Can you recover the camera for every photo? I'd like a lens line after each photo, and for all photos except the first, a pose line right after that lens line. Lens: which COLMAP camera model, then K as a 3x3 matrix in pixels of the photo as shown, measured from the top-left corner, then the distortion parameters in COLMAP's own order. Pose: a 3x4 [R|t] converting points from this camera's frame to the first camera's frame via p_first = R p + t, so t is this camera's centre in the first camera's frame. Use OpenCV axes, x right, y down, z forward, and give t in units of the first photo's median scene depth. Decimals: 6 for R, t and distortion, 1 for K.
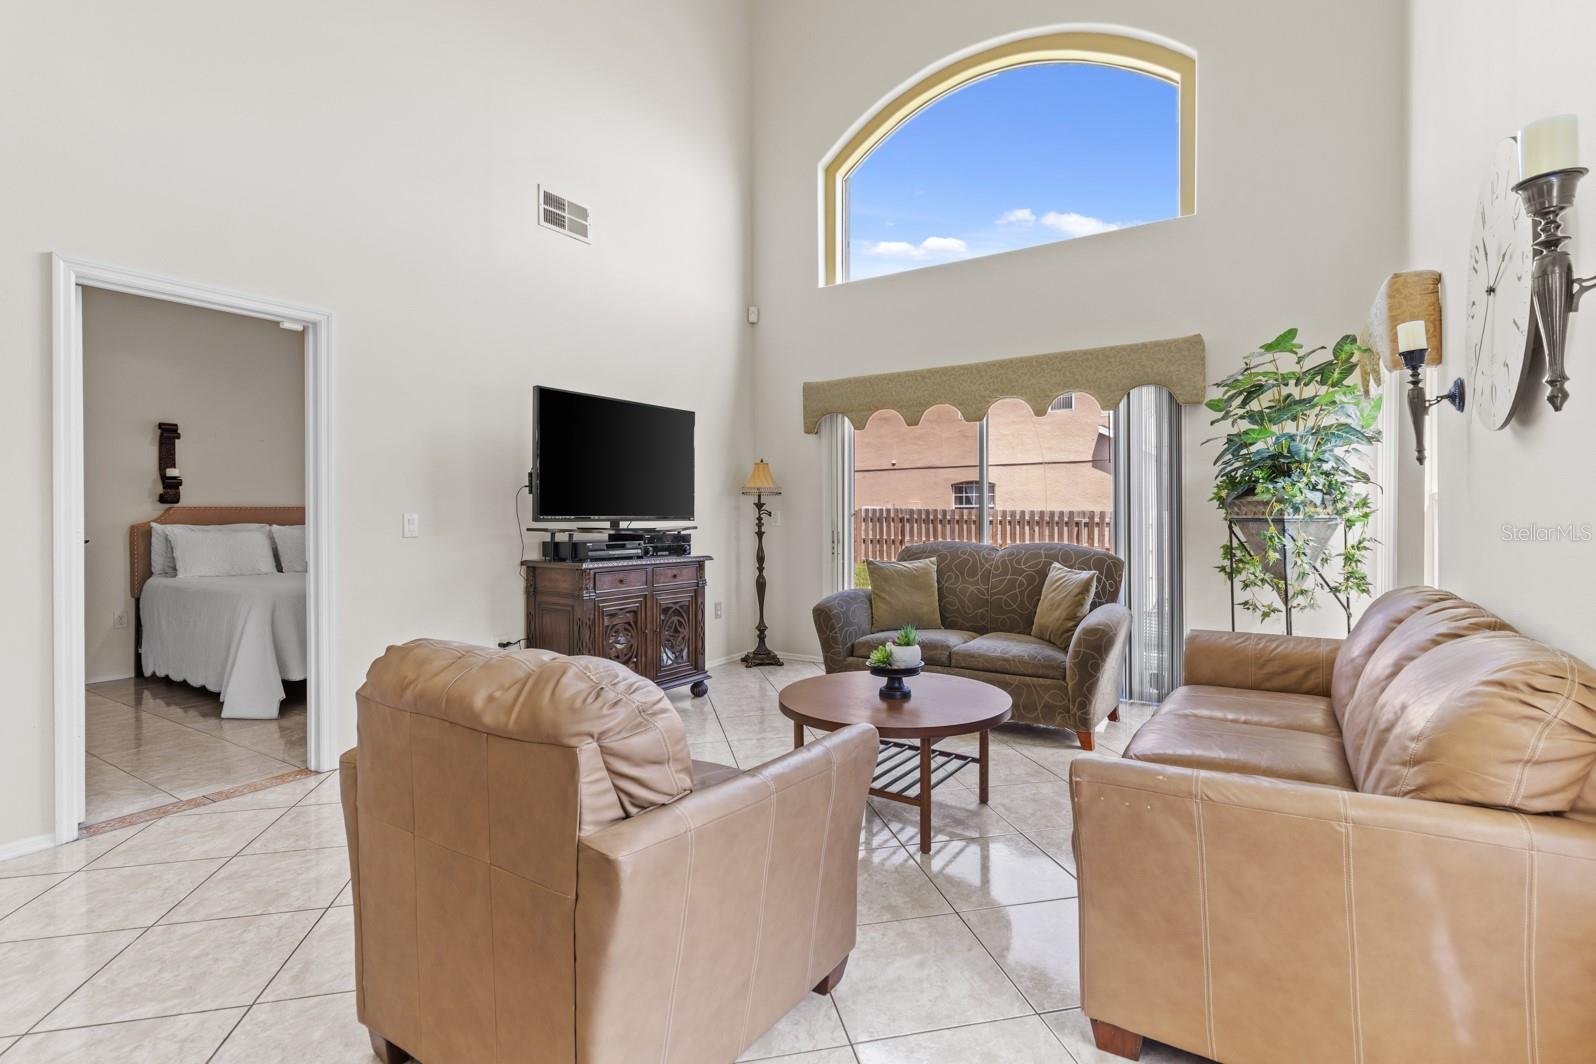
lens RADIAL K [[743.5, 0, 829.5], [0, 743.5, 516.5], [0, 0, 1]] dist [-0.008967, 0.000996]
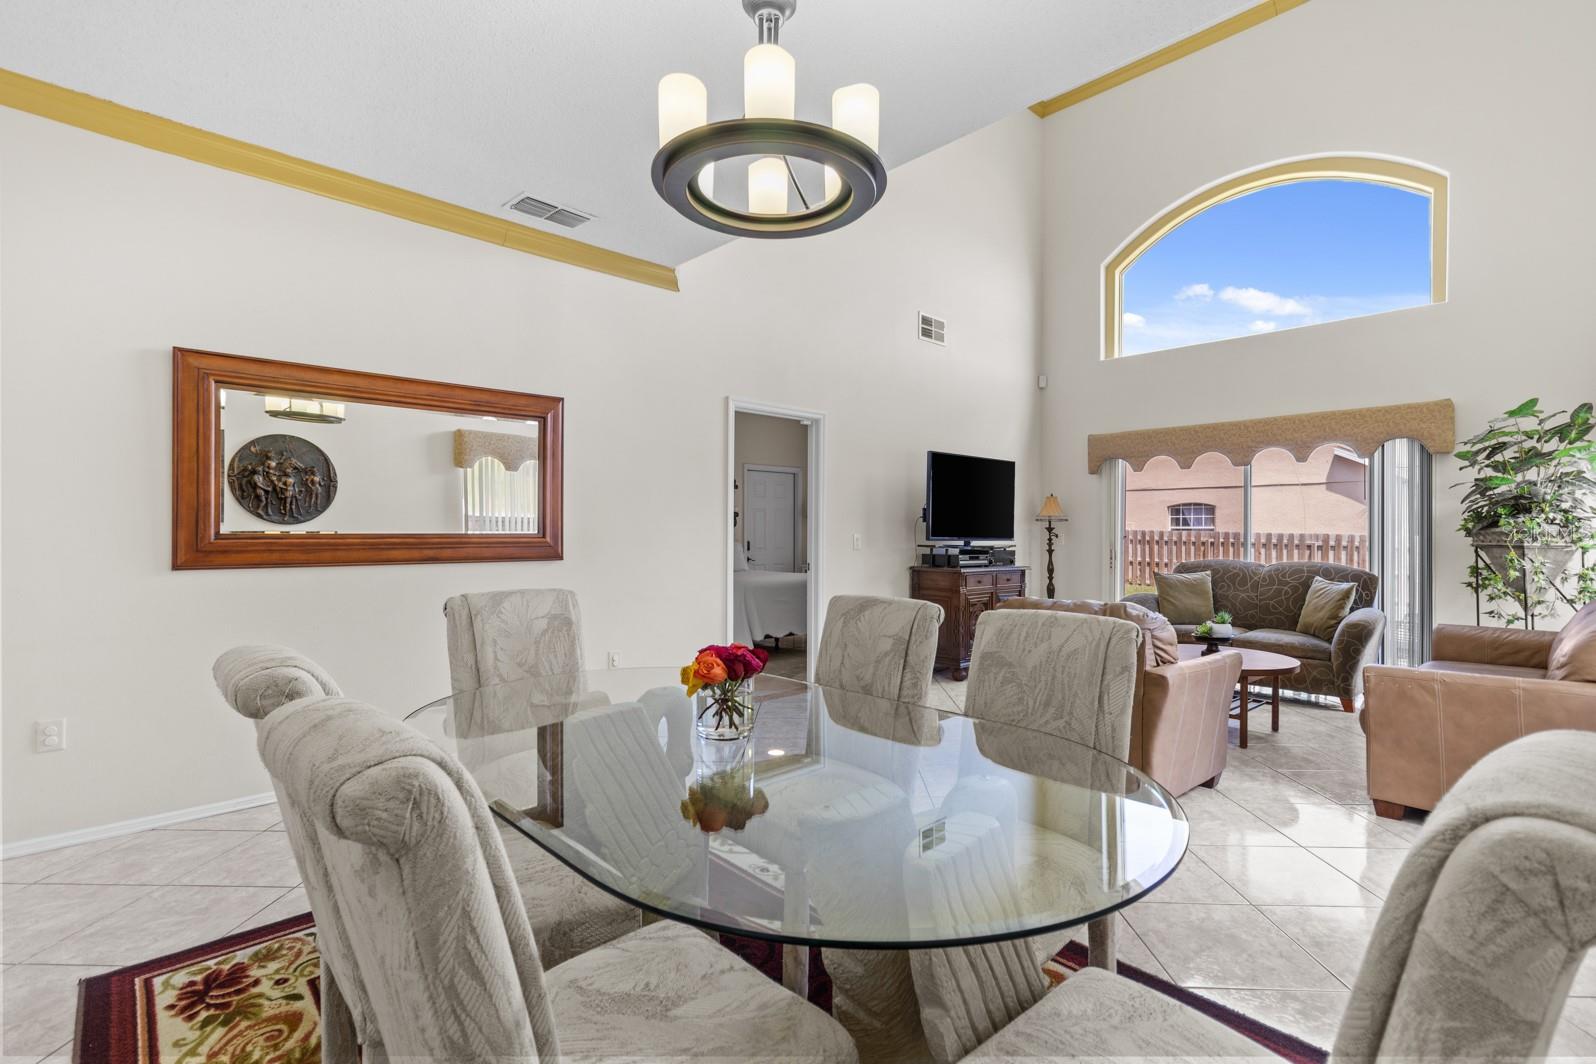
lens RADIAL K [[743.5, 0, 803.8], [0, 743.5, 530.3], [0, 0, 1]] dist [-0.008967, 0.000996]
pose [[0.965469, 0.009168, -0.260357, -0.232731], [-0.010522, 0.999937, -0.003809, -0.004981], [0.260305, 0.006417, 0.965505, -0.499044]]
